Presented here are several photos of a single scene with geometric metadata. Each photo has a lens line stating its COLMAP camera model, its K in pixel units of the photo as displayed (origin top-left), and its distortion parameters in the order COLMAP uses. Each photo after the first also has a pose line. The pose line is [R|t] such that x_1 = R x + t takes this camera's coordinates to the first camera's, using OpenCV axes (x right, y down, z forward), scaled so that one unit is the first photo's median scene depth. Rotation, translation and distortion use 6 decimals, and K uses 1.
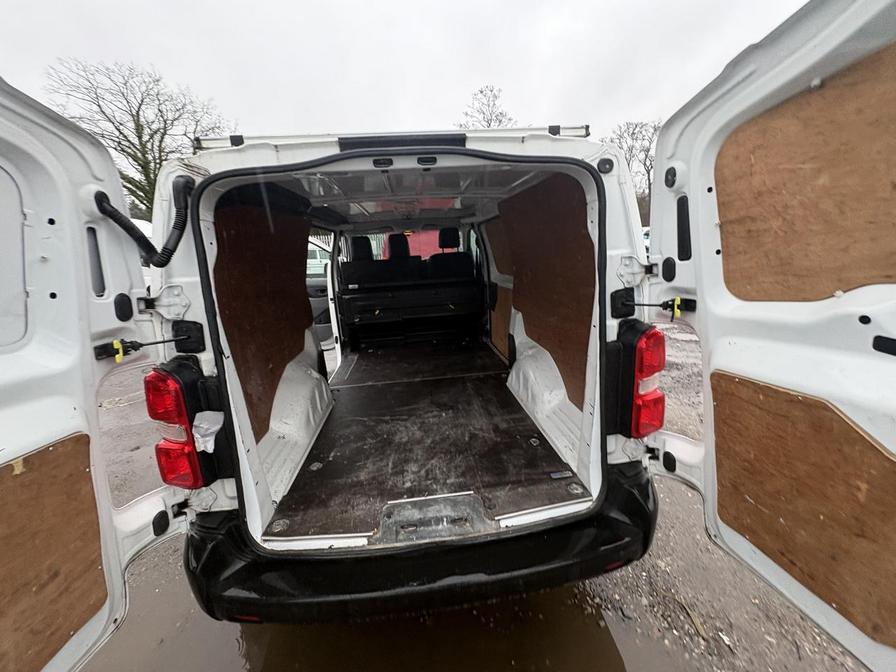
lens RADIAL K [[355.4, 0, 447.1], [0, 355.4, 337.0], [0, 0, 1]] dist [0.000930, -0.000302]
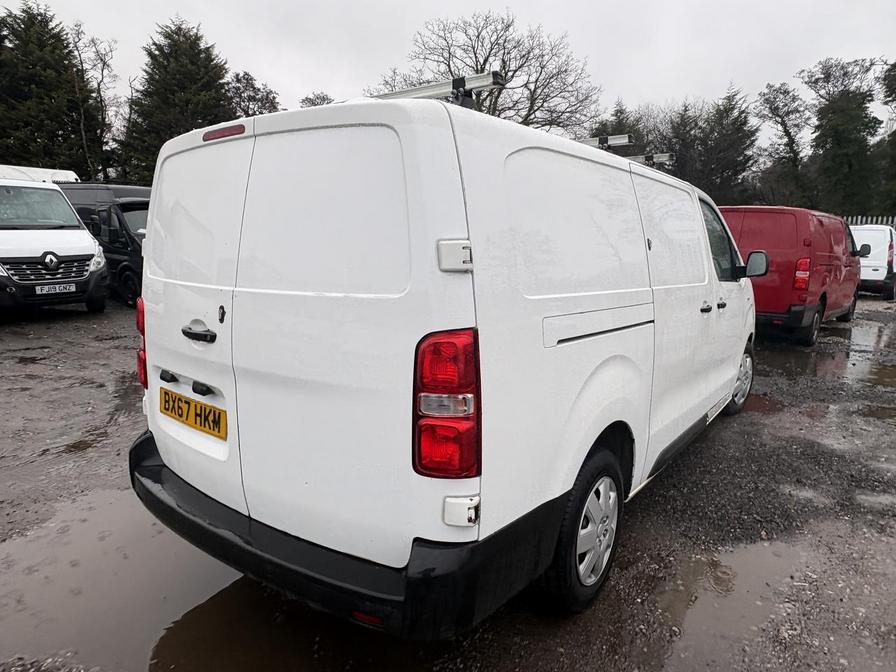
lens RADIAL K [[571.2, 0, 445.9], [0, 571.2, 338.4], [0, 0, 1]] dist [0.004206, -0.004259]
pose [[0.736272, 0.172524, -0.654324, 1.050606], [-0.216999, 0.976083, 0.013186, -0.018213], [0.640949, 0.132279, 0.756100, 0.056840]]
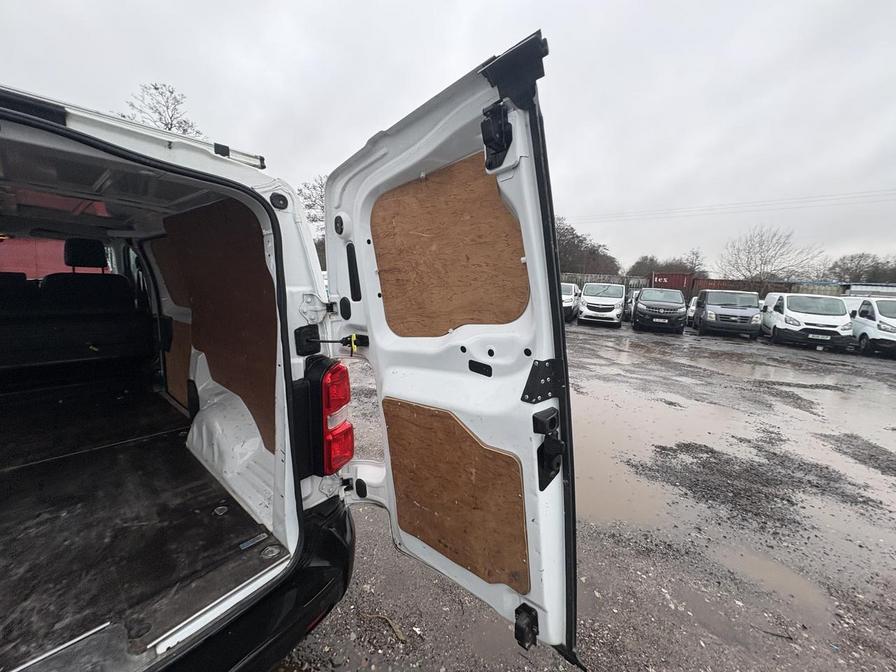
lens RADIAL K [[355.4, 0, 445.1], [0, 355.4, 337.7], [0, 0, 1]] dist [0.000930, -0.000302]
pose [[0.724646, -0.019231, 0.688853, 0.070079], [0.085844, 0.994343, -0.062546, -0.005395], [-0.683754, 0.104458, 0.722198, 0.015229]]
